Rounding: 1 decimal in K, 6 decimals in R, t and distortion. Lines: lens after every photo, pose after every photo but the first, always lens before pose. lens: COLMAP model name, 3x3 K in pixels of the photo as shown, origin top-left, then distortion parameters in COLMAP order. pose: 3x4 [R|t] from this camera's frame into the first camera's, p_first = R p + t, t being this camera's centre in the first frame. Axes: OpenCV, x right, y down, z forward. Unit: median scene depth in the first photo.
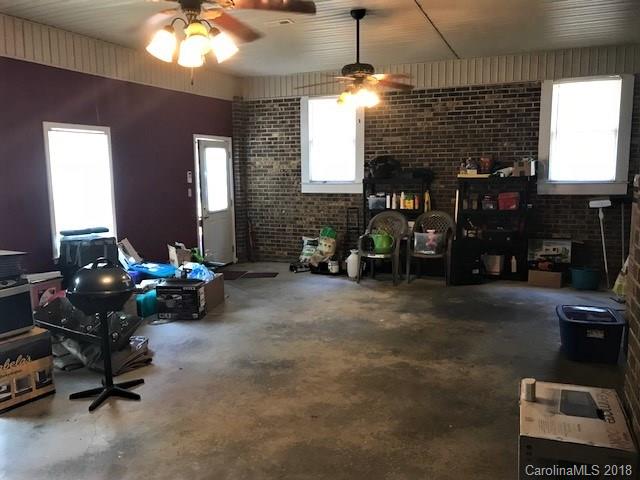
lens RADIAL K [[526.9, 0, 317.2], [0, 526.9, 239.9], [0, 0, 1]] dist [0.027036, -0.031786]
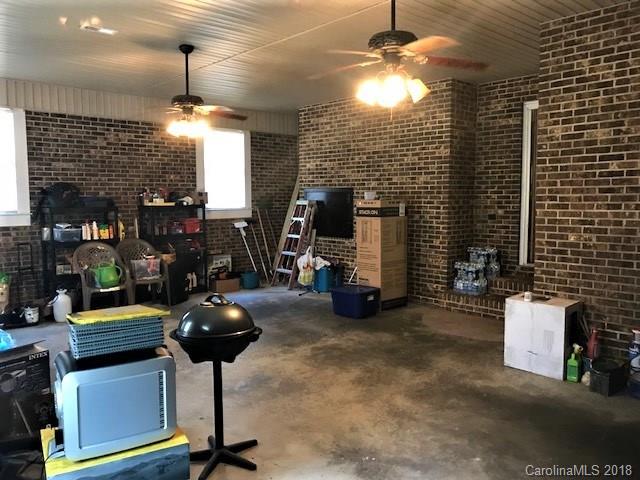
lens RADIAL K [[526.9, 0, 318.1], [0, 526.9, 239.7], [0, 0, 1]] dist [0.027036, -0.031786]
pose [[0.426291, -0.063876, 0.902328, -0.578152], [0.124070, 0.992205, 0.011624, -0.021749], [-0.896037, 0.106997, 0.430894, 0.257427]]
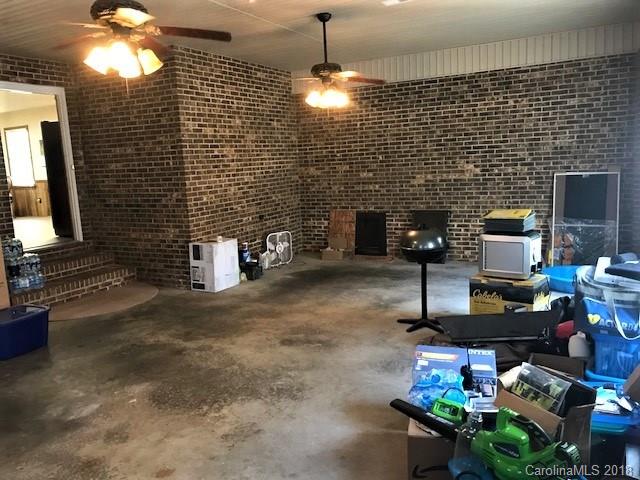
lens RADIAL K [[526.9, 0, 317.6], [0, 526.9, 239.4], [0, 0, 1]] dist [0.027036, -0.031786]
pose [[-0.994191, 0.049927, 0.095353, -0.144304], [0.075042, 0.956610, 0.281542, -0.168523], [-0.077159, 0.287062, -0.954799, 1.221538]]
